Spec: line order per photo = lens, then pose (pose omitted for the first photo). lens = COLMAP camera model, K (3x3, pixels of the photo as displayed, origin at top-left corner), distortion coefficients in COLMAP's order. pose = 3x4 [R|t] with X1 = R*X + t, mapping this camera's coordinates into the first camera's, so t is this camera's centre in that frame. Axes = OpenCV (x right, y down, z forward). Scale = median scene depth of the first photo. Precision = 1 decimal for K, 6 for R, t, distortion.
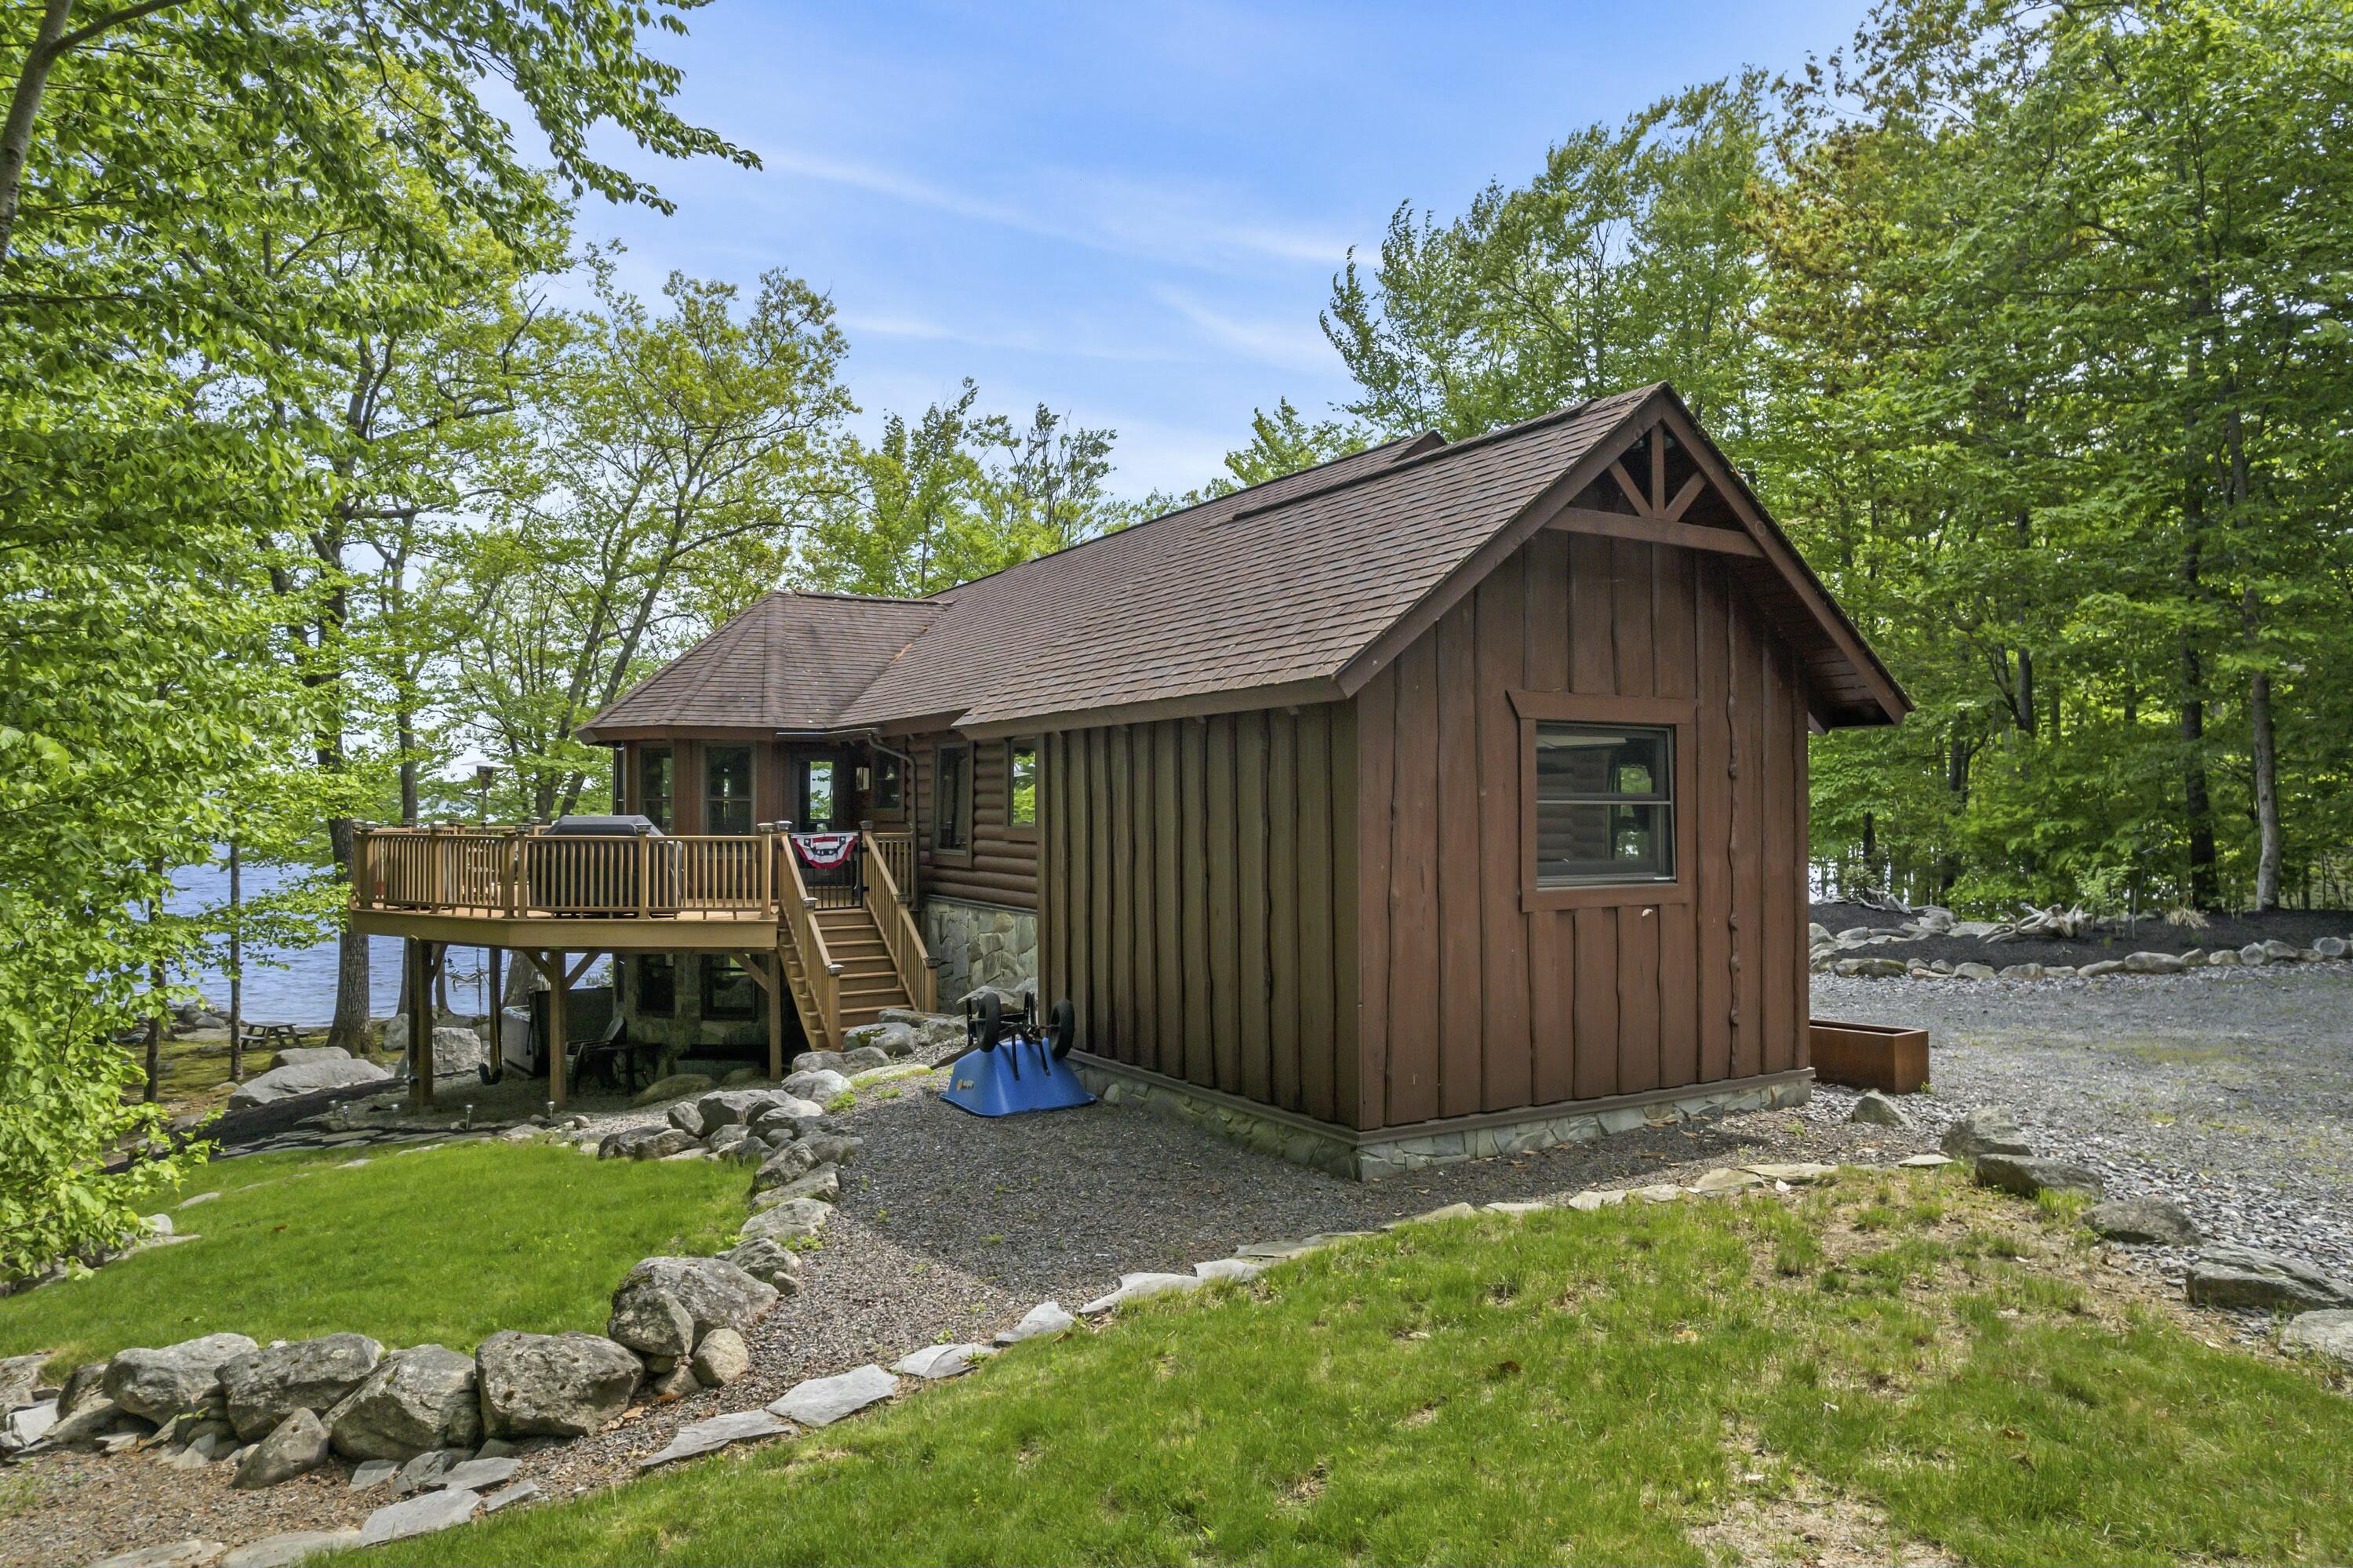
lens RADIAL K [[1532.7, 0, 1205.2], [0, 1532.7, 790.4], [0, 0, 1]] dist [-0.048430, 0.001322]
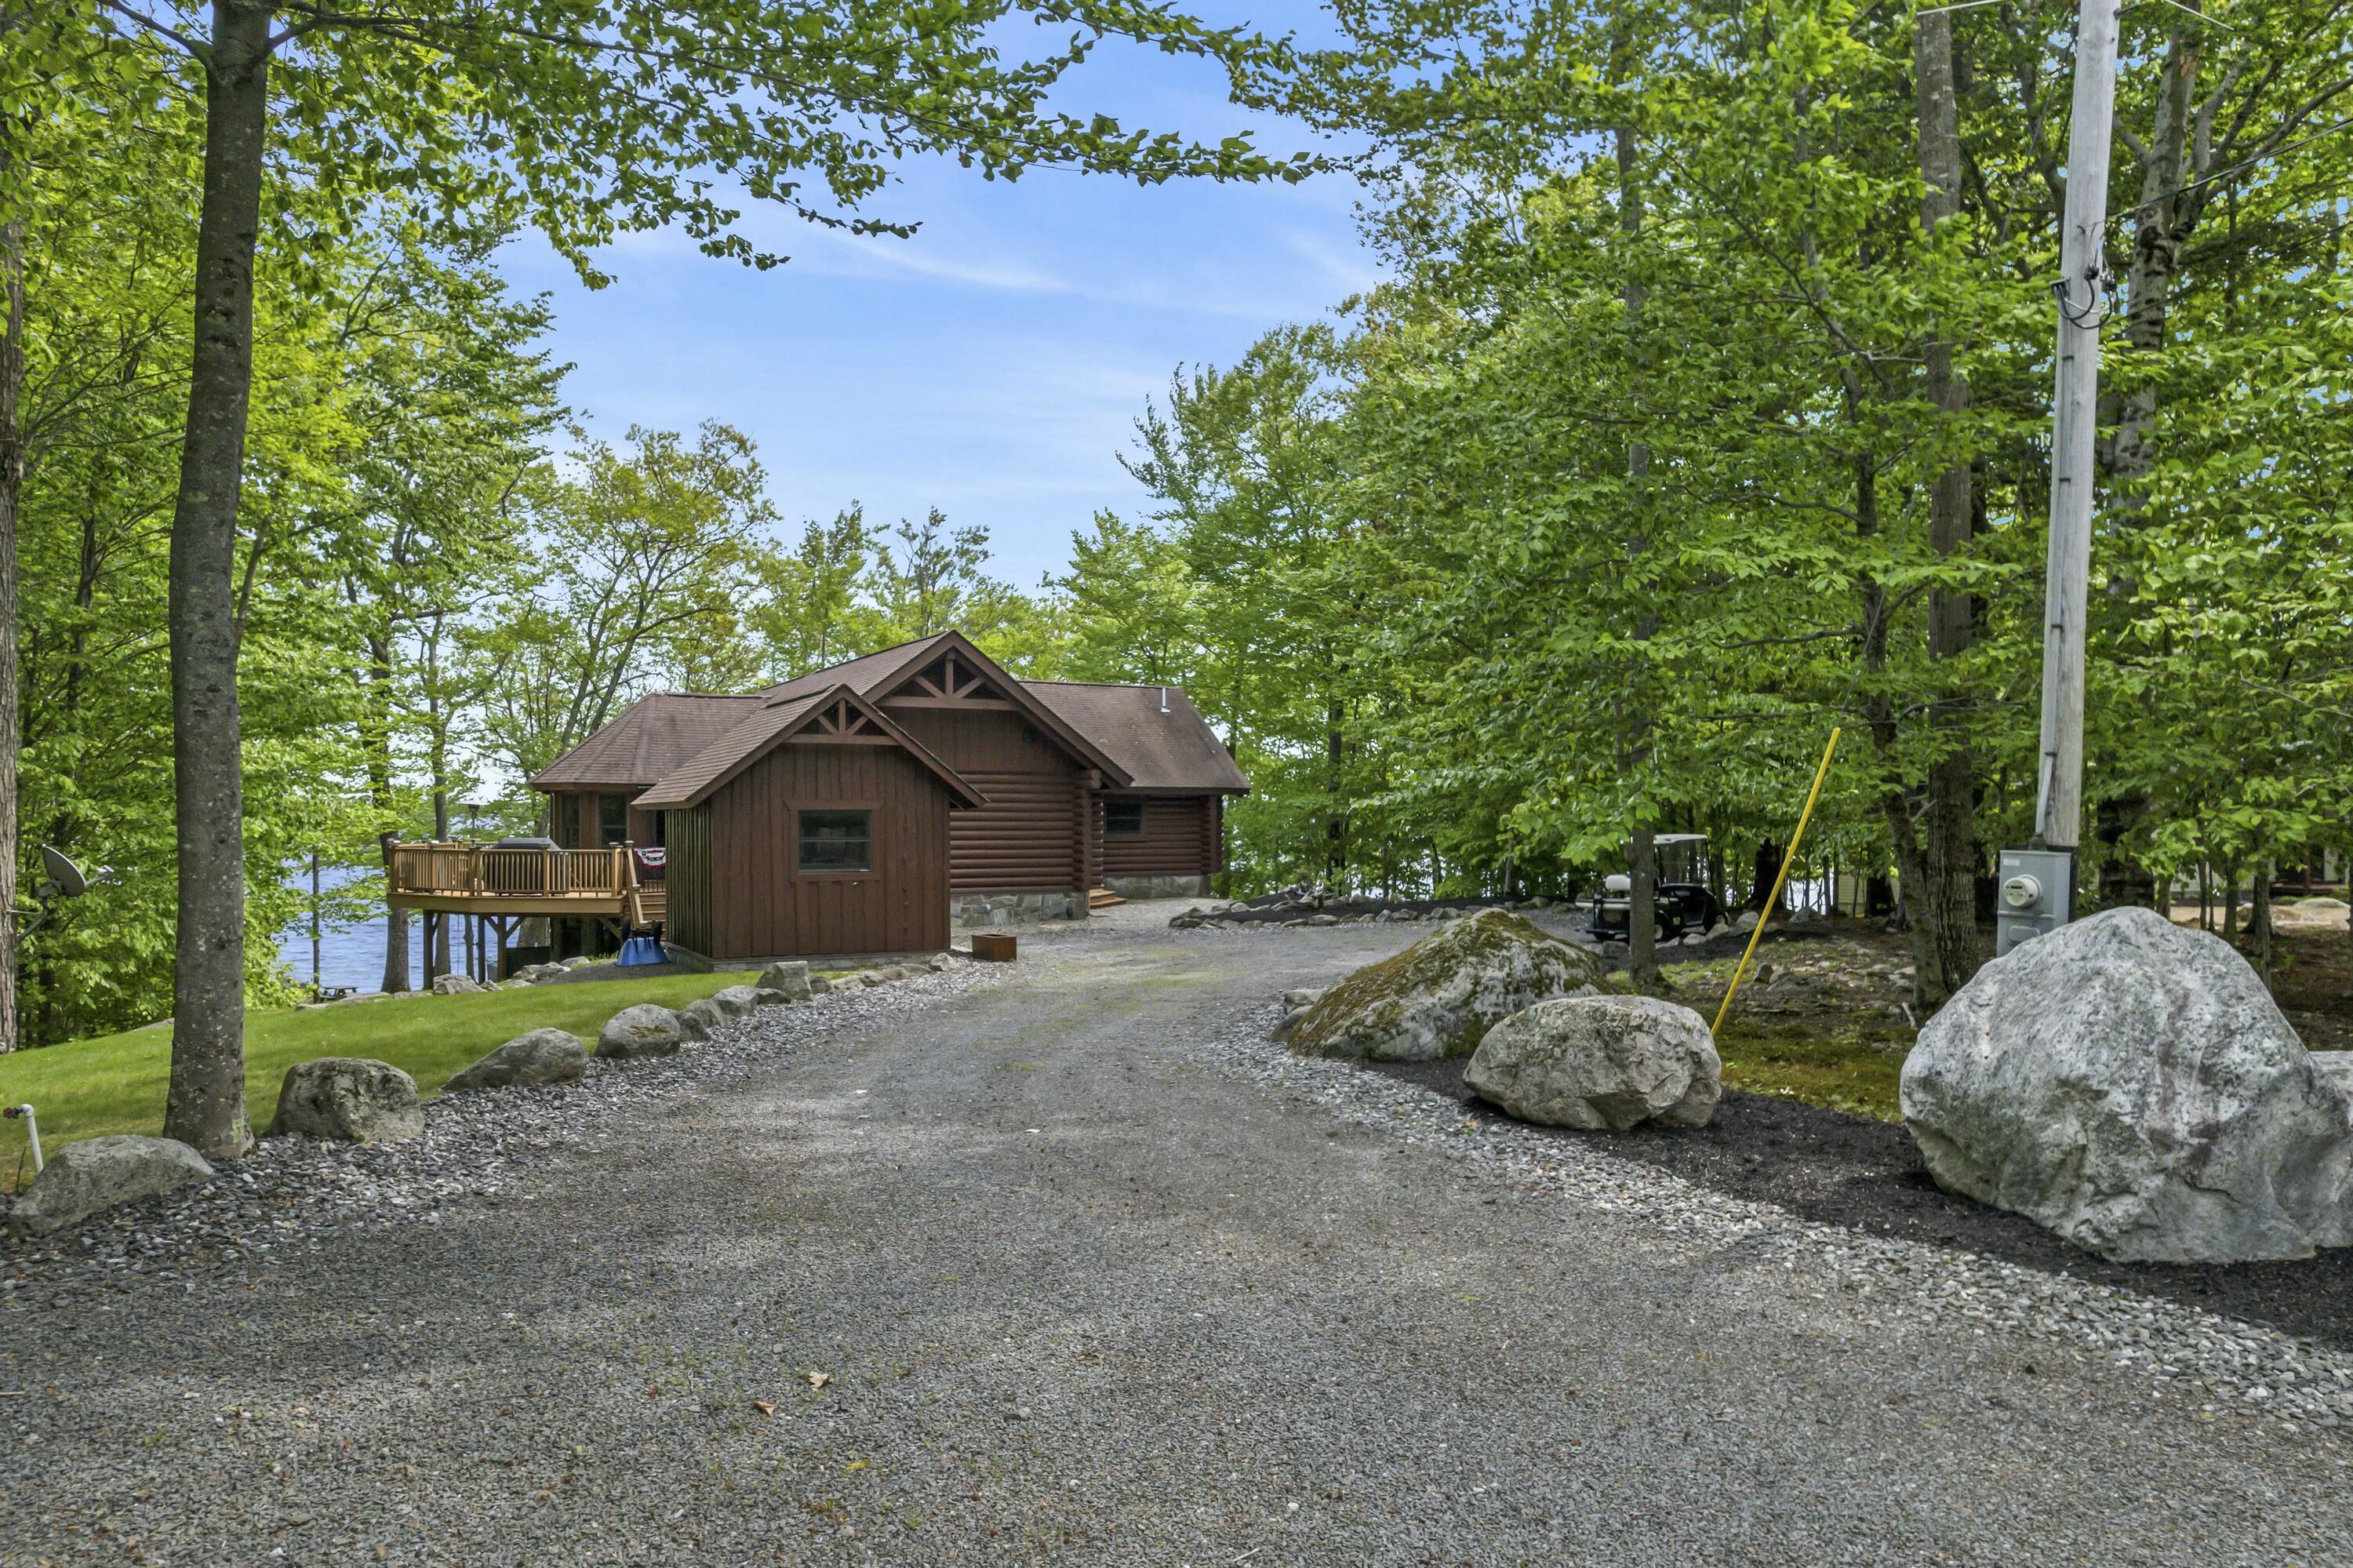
lens RADIAL K [[1538.7, 0, 1175.1], [0, 1538.7, 805.8], [0, 0, 1]] dist [-0.073335, 0.062375]
pose [[0.998745, 0.001501, -0.050062, 0.185760], [-0.001306, 0.999991, 0.003936, -0.012048], [0.050067, -0.003866, 0.998738, -0.301454]]
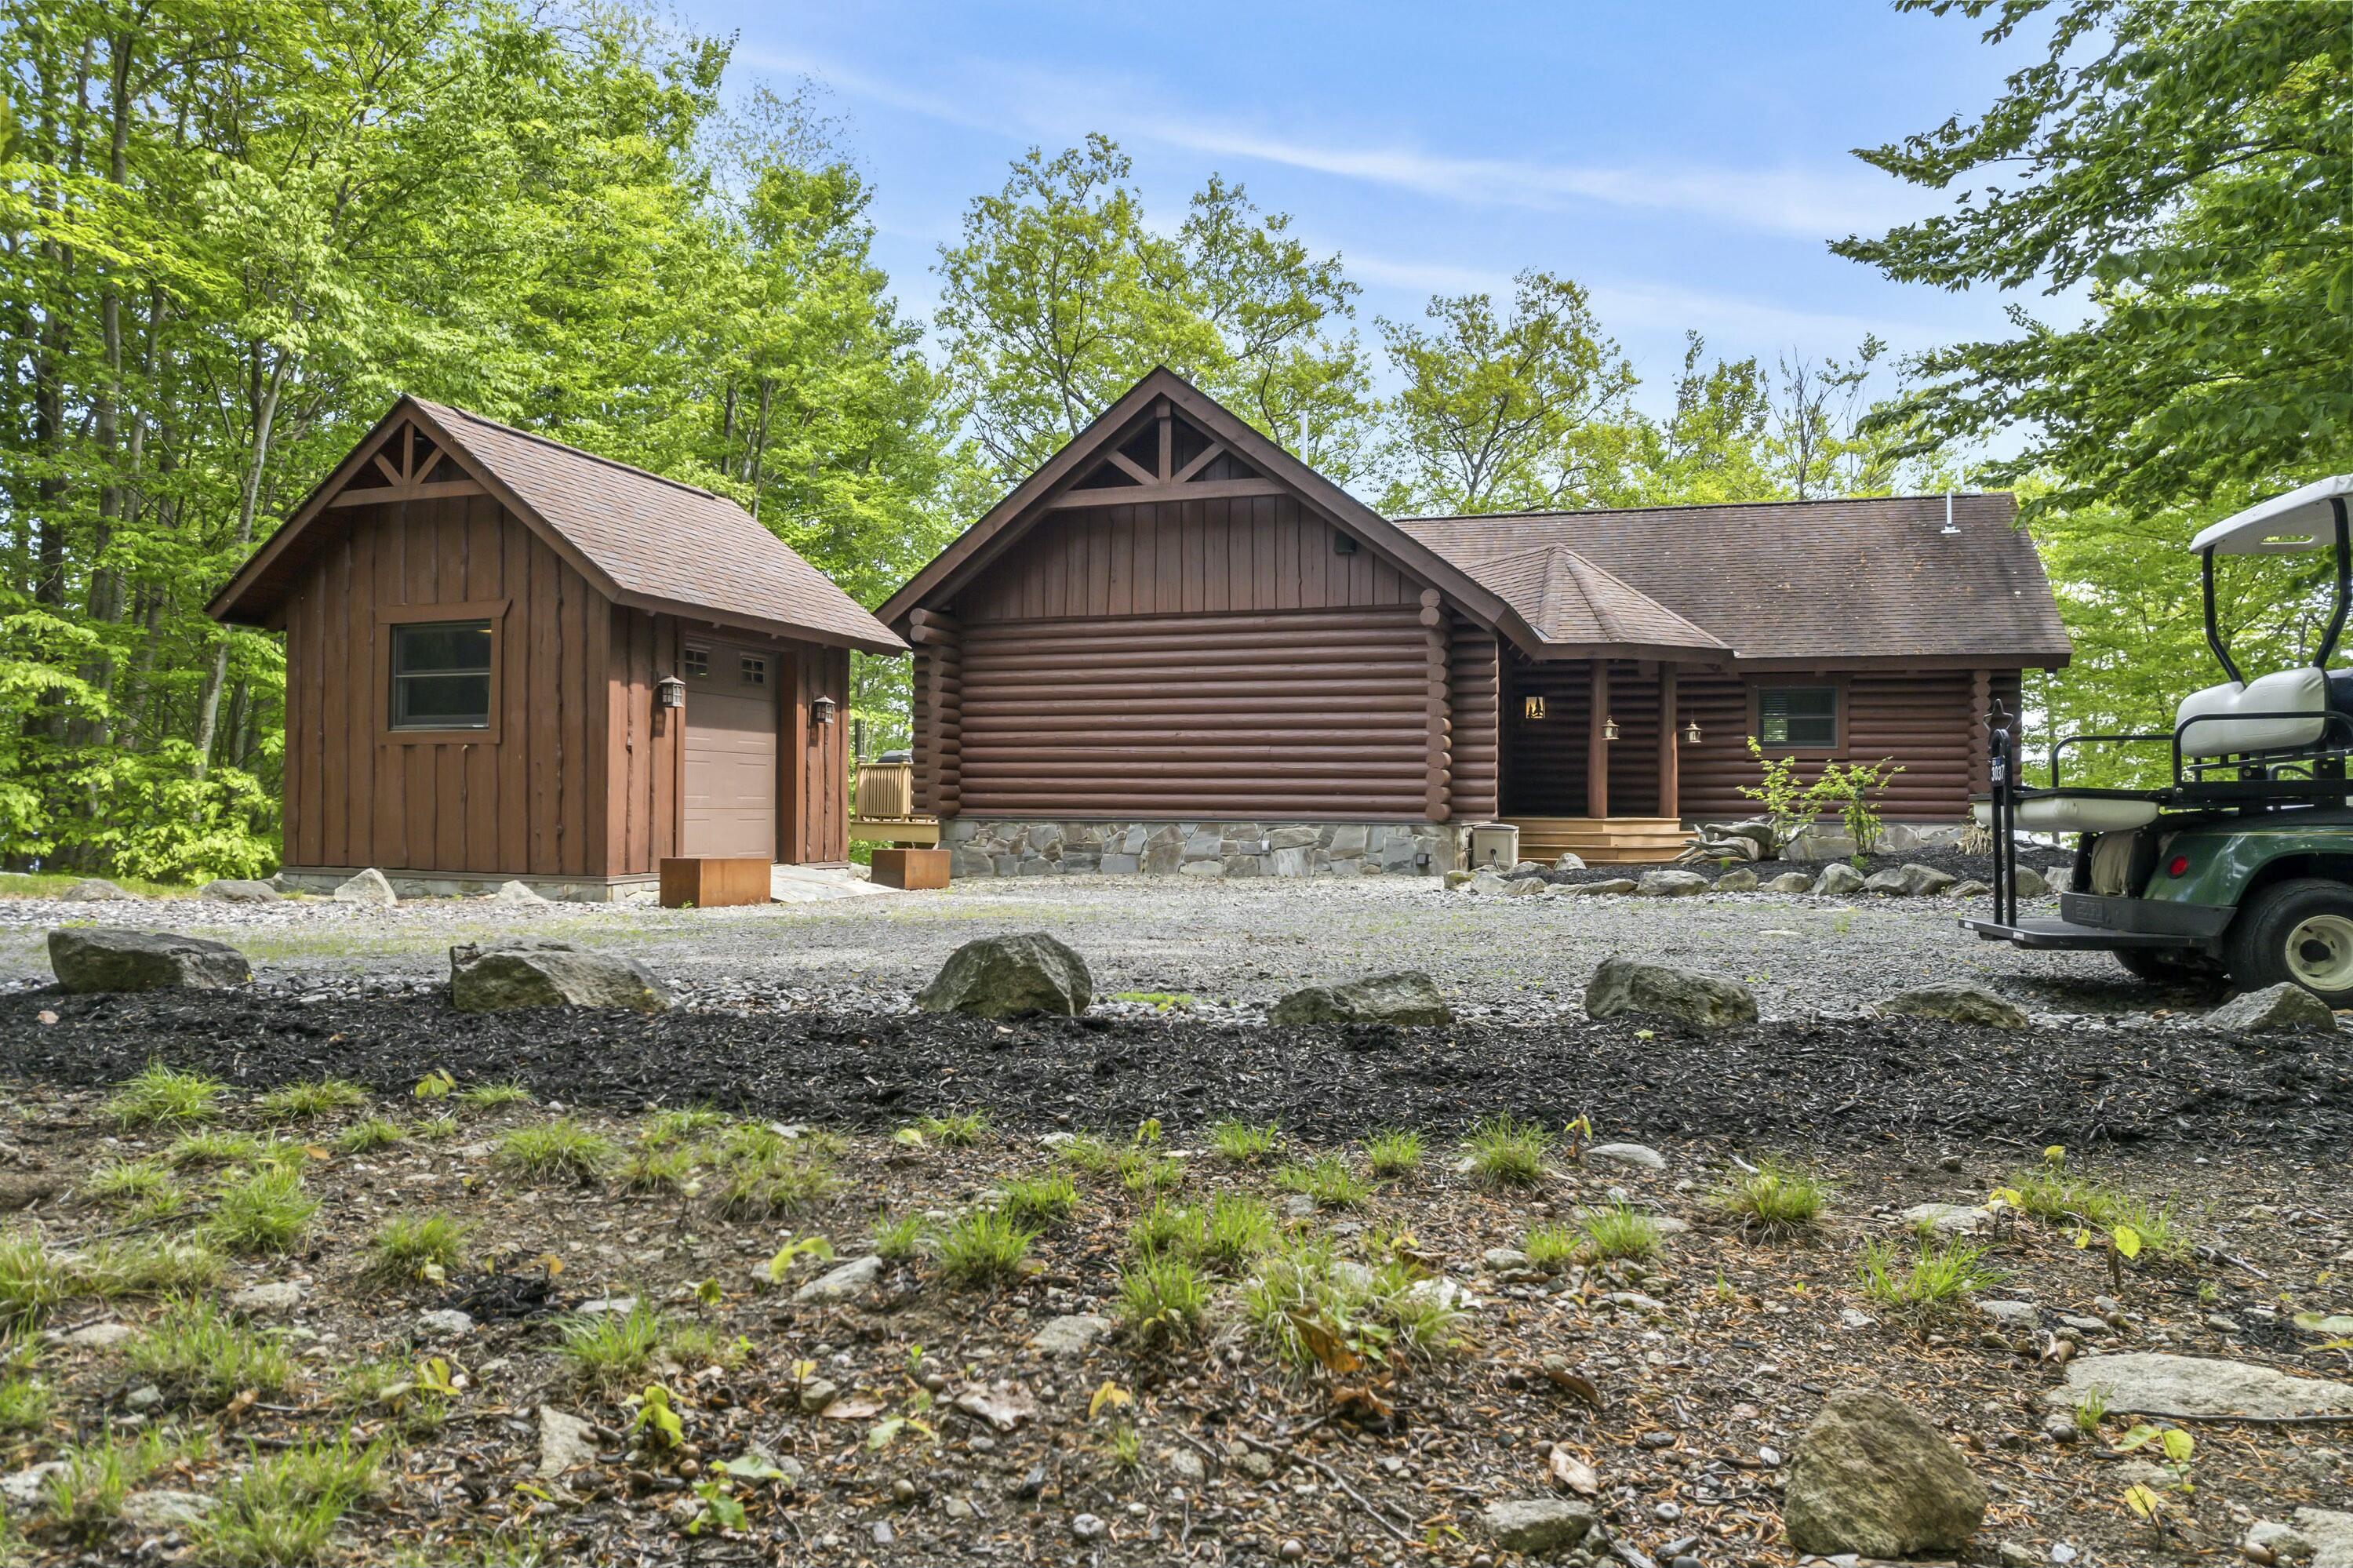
lens RADIAL K [[1538.7, 0, 1175.1], [0, 1538.7, 805.8], [0, 0, 1]] dist [-0.073335, 0.062375]
pose [[0.643001, 0.001009, -0.765865, 0.357119], [0.000378, 0.999999, 0.001635, 0.025705], [0.765865, -0.001341, 0.643000, 0.112422]]
